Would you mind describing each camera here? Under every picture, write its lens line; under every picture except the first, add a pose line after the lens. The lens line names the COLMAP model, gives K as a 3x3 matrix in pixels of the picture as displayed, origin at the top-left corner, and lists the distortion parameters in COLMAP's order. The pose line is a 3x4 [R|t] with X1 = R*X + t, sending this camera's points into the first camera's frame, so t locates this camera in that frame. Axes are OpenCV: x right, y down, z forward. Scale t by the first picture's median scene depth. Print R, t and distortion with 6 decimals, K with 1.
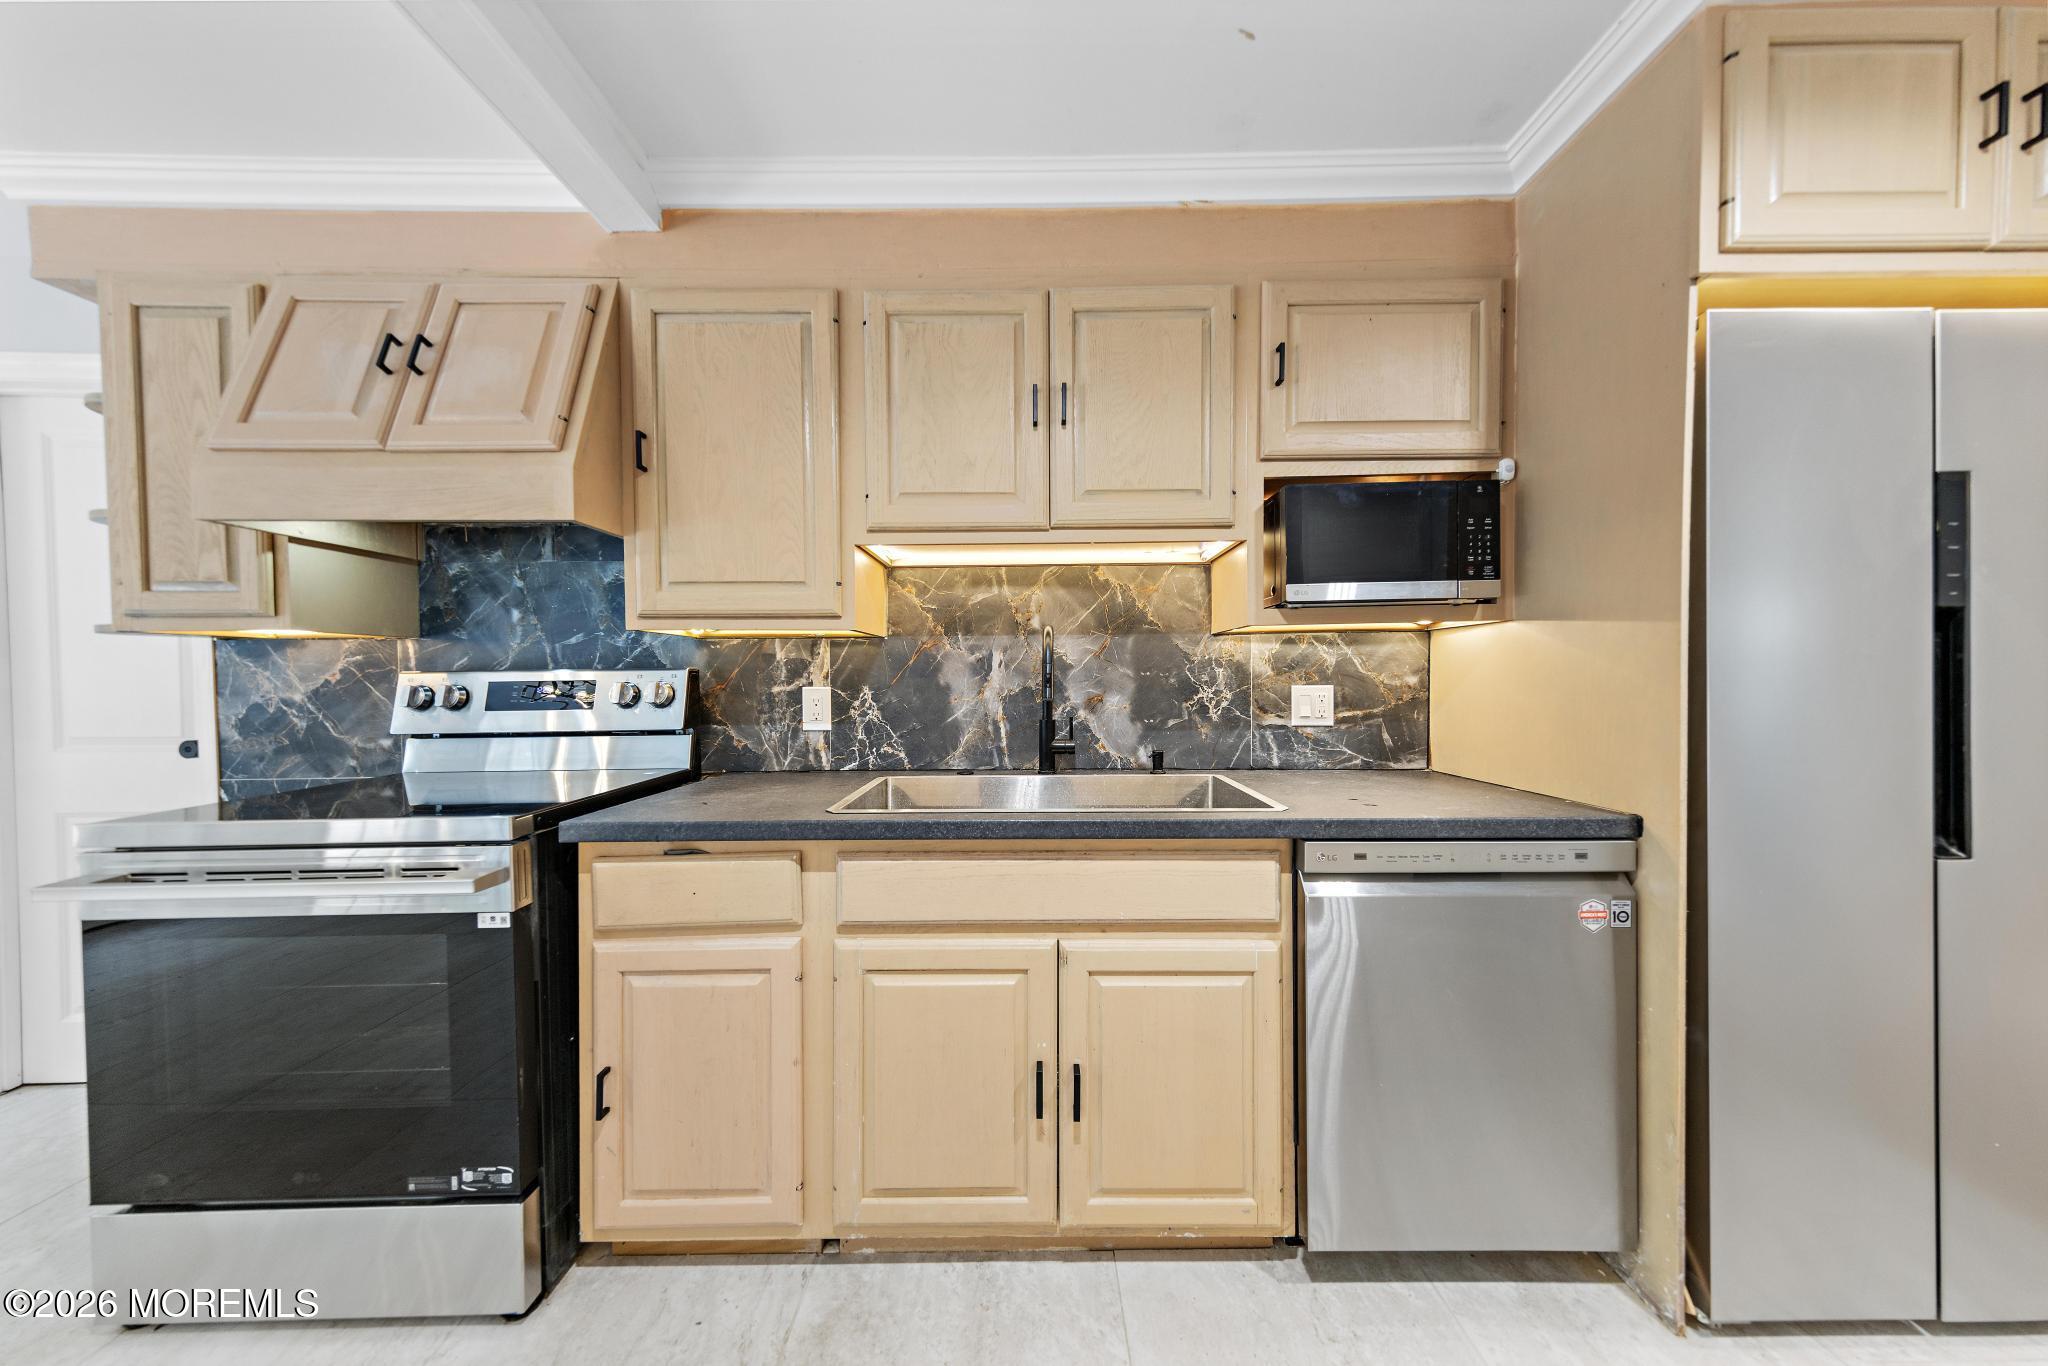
lens RADIAL K [[652.8, 0, 1024.0], [0, 652.8, 683.0], [0, 0, 1]] dist [0.000960, 0.000030]
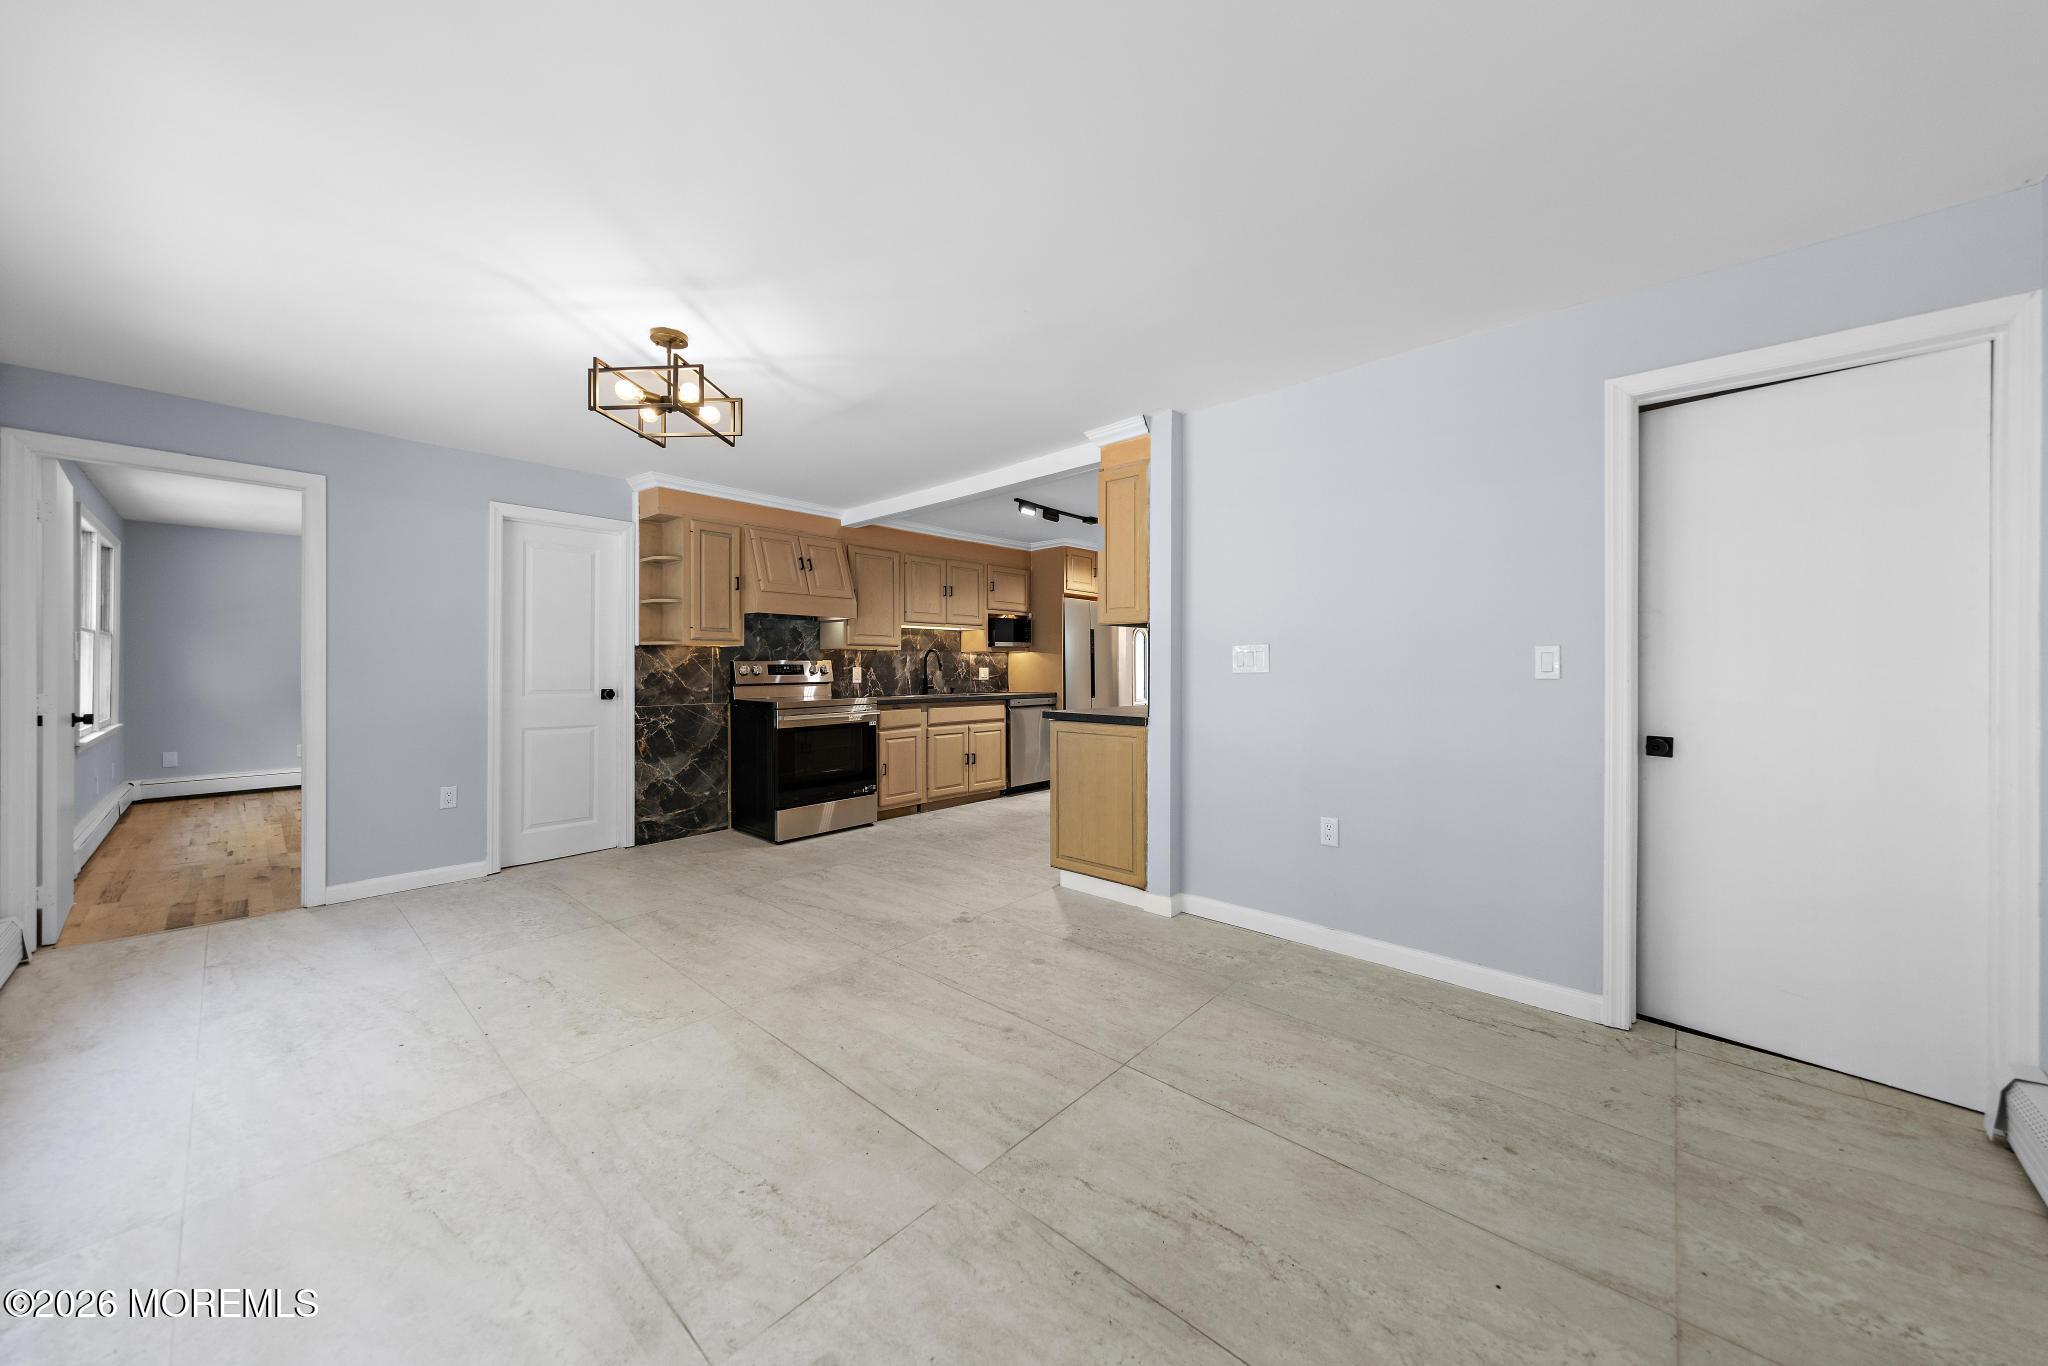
lens RADIAL K [[730.2, 0, 1024.0], [0, 730.2, 683.0], [0, 0, 1]] dist [0.000384, 0.000010]
pose [[0.675438, -0.009139, 0.737360, -2.224009], [0.007986, 0.999955, 0.005077, 0.064745], [-0.737374, 0.002459, 0.675480, -1.728632]]
